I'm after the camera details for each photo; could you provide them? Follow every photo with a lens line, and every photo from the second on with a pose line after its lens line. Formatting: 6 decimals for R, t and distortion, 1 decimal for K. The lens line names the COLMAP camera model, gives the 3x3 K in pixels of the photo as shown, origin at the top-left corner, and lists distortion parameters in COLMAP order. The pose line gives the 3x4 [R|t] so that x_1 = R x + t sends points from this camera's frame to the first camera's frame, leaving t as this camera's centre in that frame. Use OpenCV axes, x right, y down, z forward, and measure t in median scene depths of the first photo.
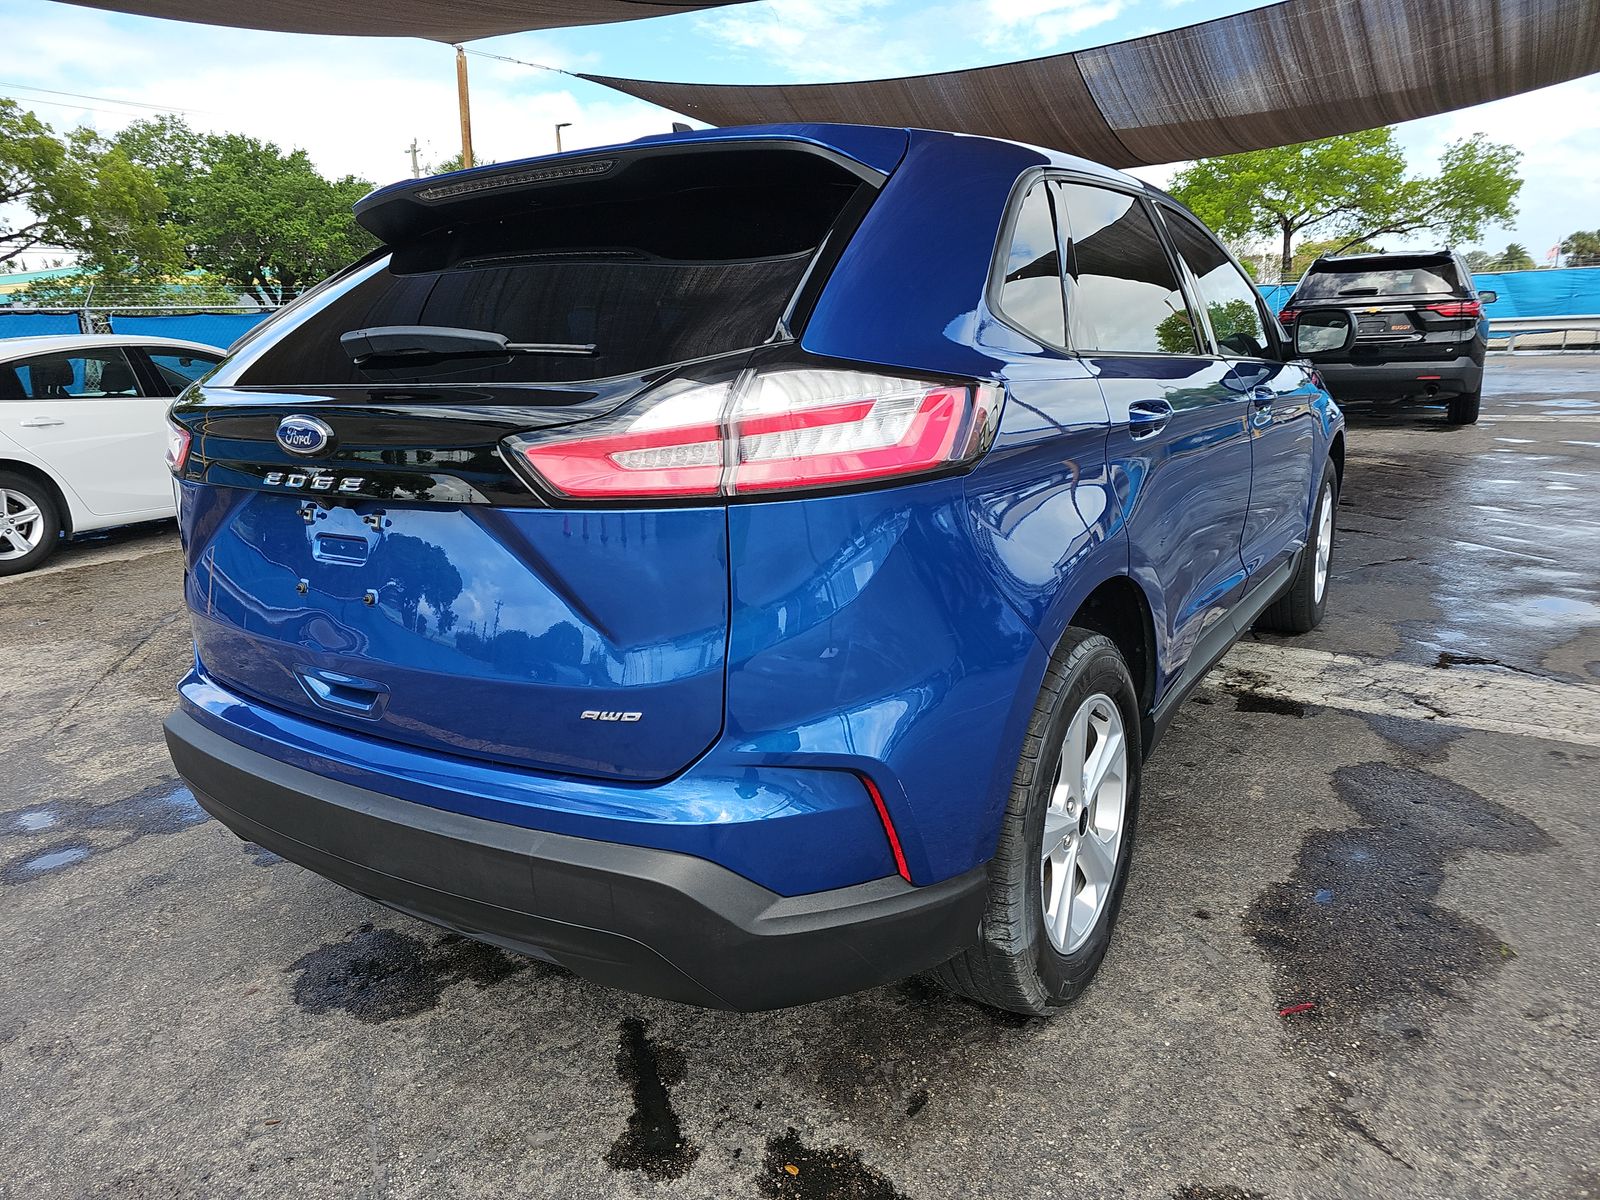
lens RADIAL K [[1071.5, 0, 798.9], [0, 1071.5, 618.4], [0, 0, 1]] dist [0.031761, -0.026959]
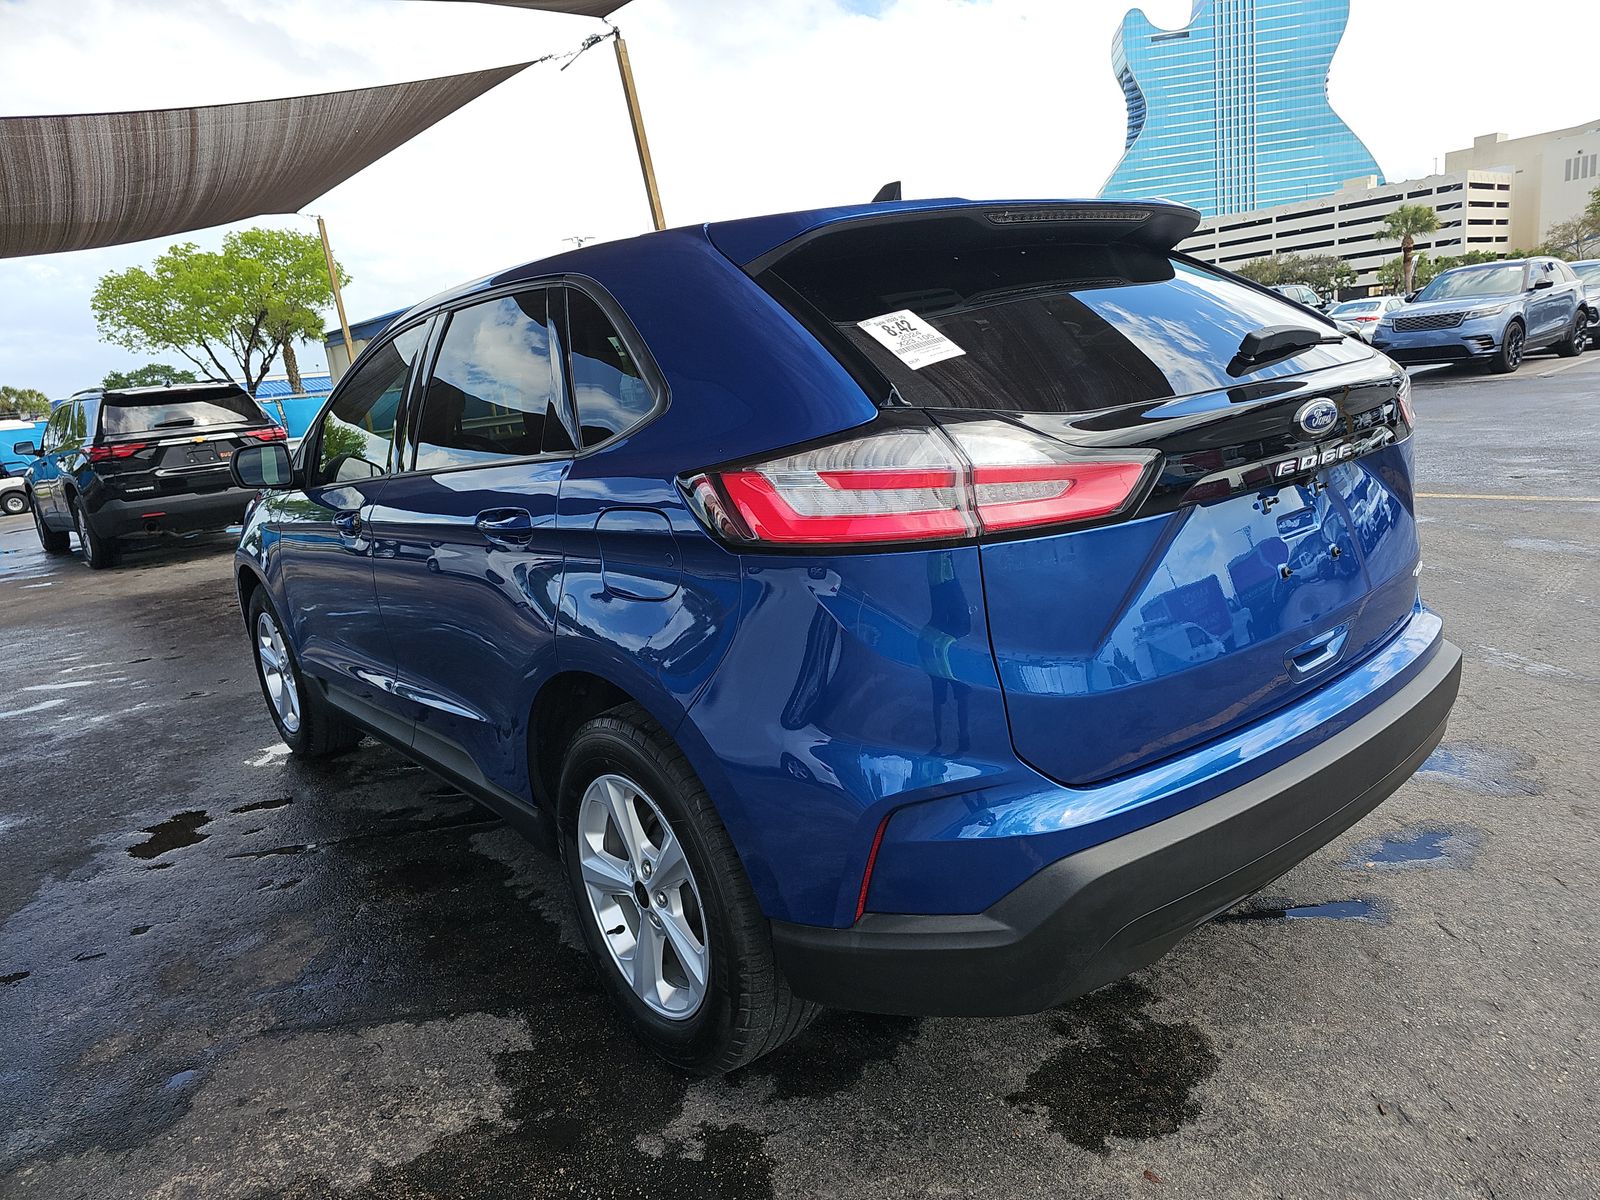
lens RADIAL K [[1099.6, 0, 800.0], [0, 1099.6, 600.0], [0, 0, 1]] dist [0.008100, 0.002451]
pose [[0.265837, -0.191402, 0.944826, -1.348335], [0.340796, 0.935464, 0.093619, -0.219255], [-0.901770, 0.297106, 0.313910, 0.927427]]
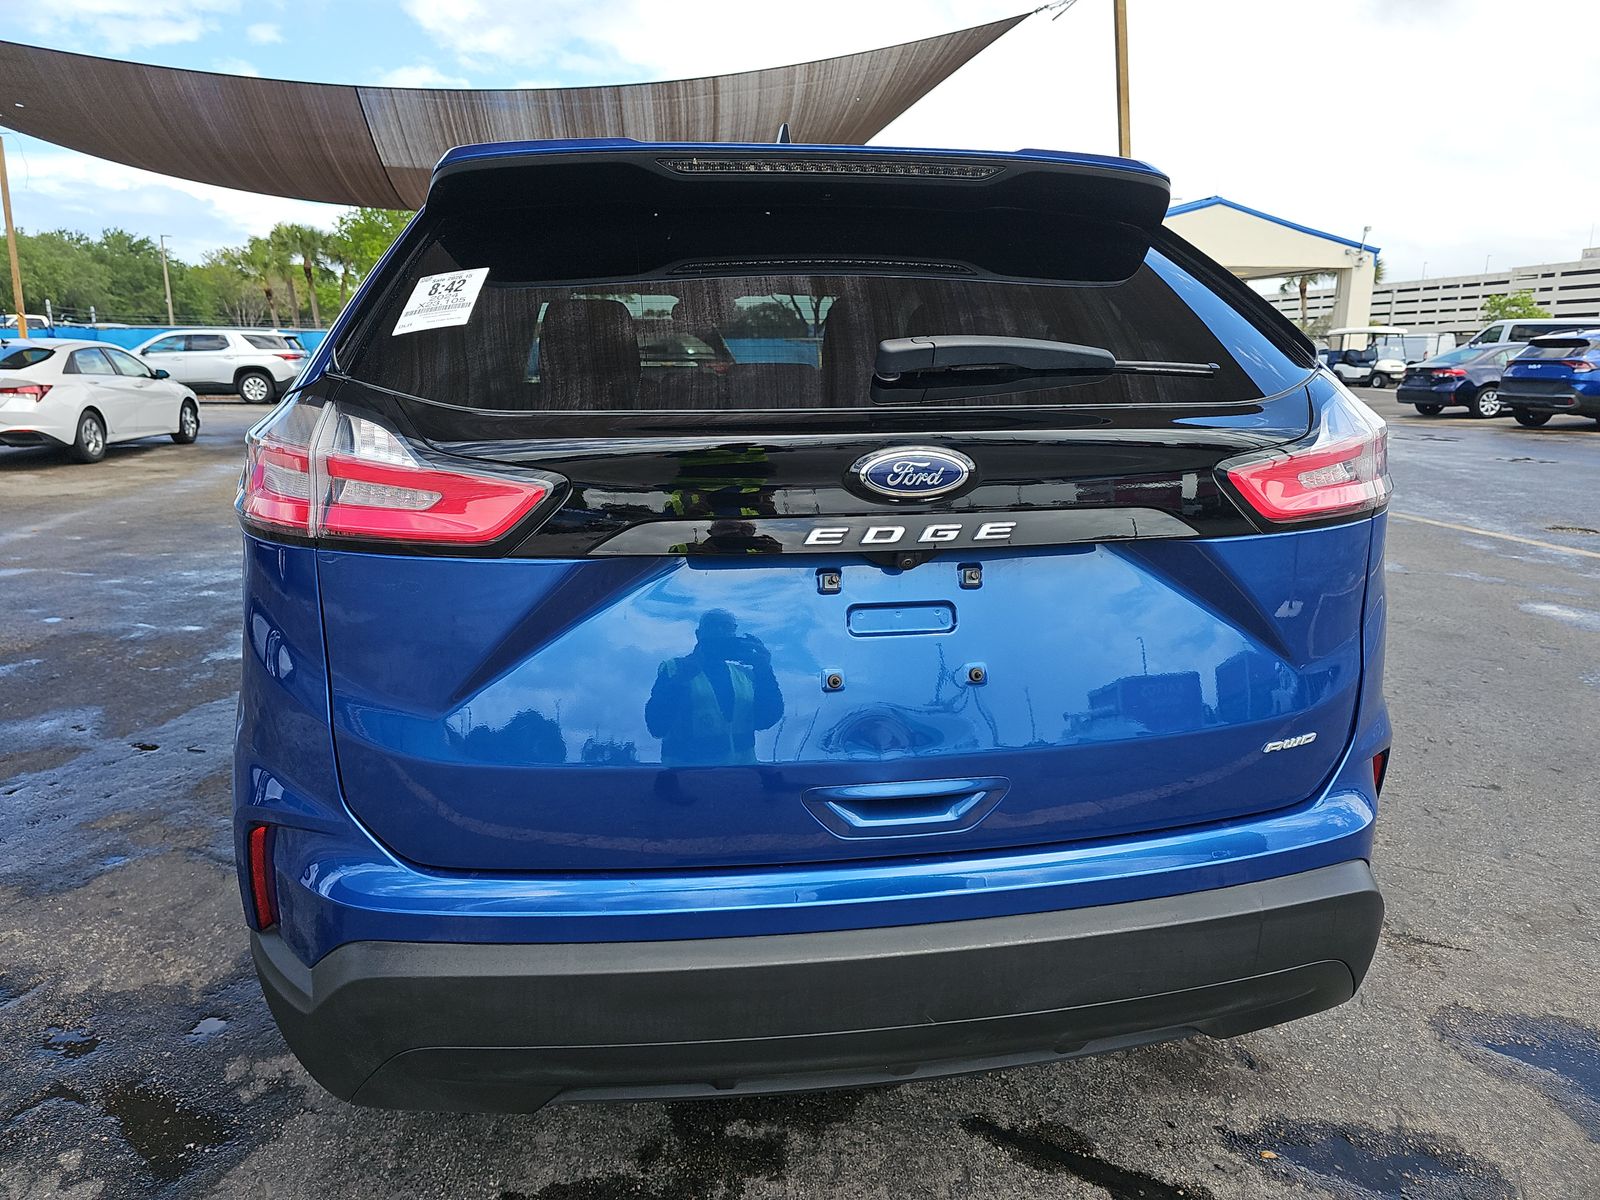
lens RADIAL K [[1052.9, 0, 758.7], [0, 1052.9, 638.6], [0, 0, 1]] dist [0.068071, 0.000160]
pose [[0.710557, -0.130551, 0.691422, -0.849260], [0.153188, 0.987769, 0.029078, -0.075597], [-0.686762, 0.085257, 0.721866, 0.446867]]
